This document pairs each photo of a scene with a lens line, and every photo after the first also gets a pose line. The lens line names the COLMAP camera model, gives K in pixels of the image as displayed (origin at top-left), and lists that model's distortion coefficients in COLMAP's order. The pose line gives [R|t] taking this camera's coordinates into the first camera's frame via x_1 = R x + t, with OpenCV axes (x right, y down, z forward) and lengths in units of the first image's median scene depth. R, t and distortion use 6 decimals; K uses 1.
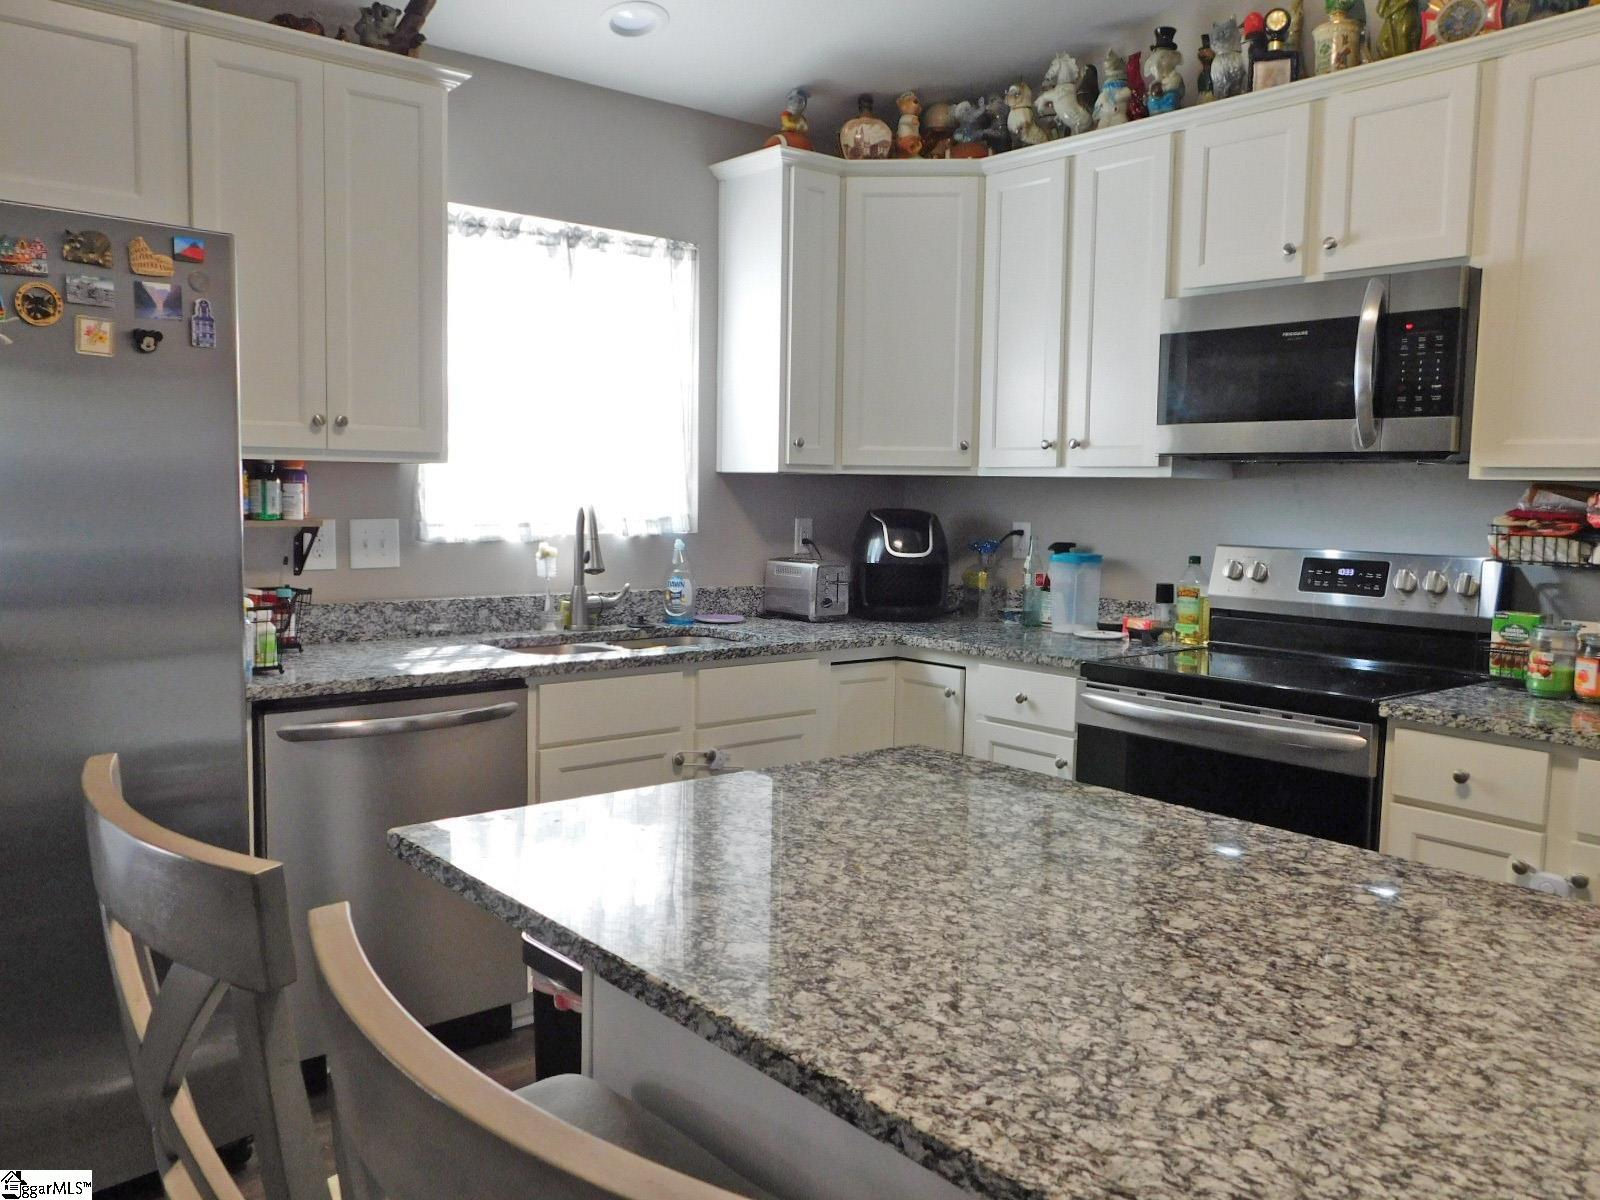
lens RADIAL K [[1291.6, 0, 796.5], [0, 1291.6, 595.5], [0, 0, 1]] dist [-0.014693, 0.007376]
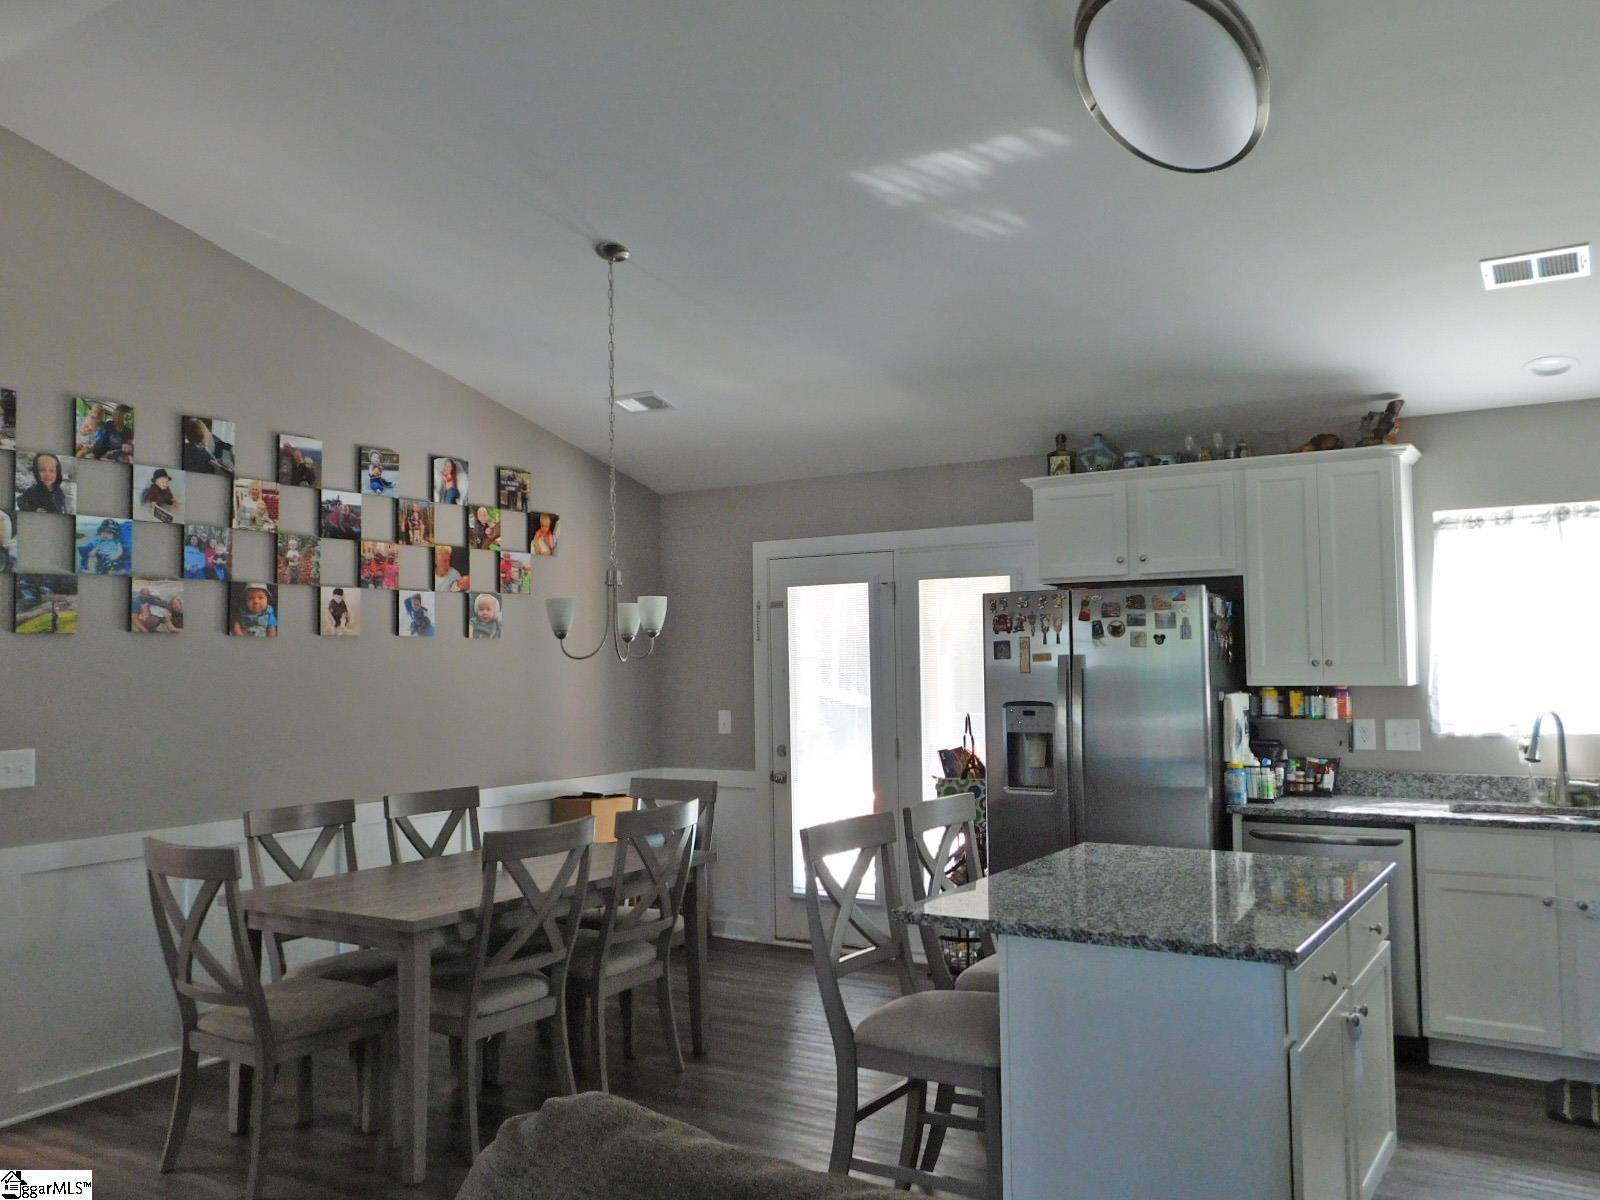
lens RADIAL K [[1291.6, 0, 800.7], [0, 1291.6, 602.8], [0, 0, 1]] dist [-0.014693, 0.007376]
pose [[0.300917, -0.062945, -0.951571, 0.997530], [-0.063398, 0.994292, -0.085820, -0.020246], [0.951541, 0.086152, 0.295209, -0.176084]]
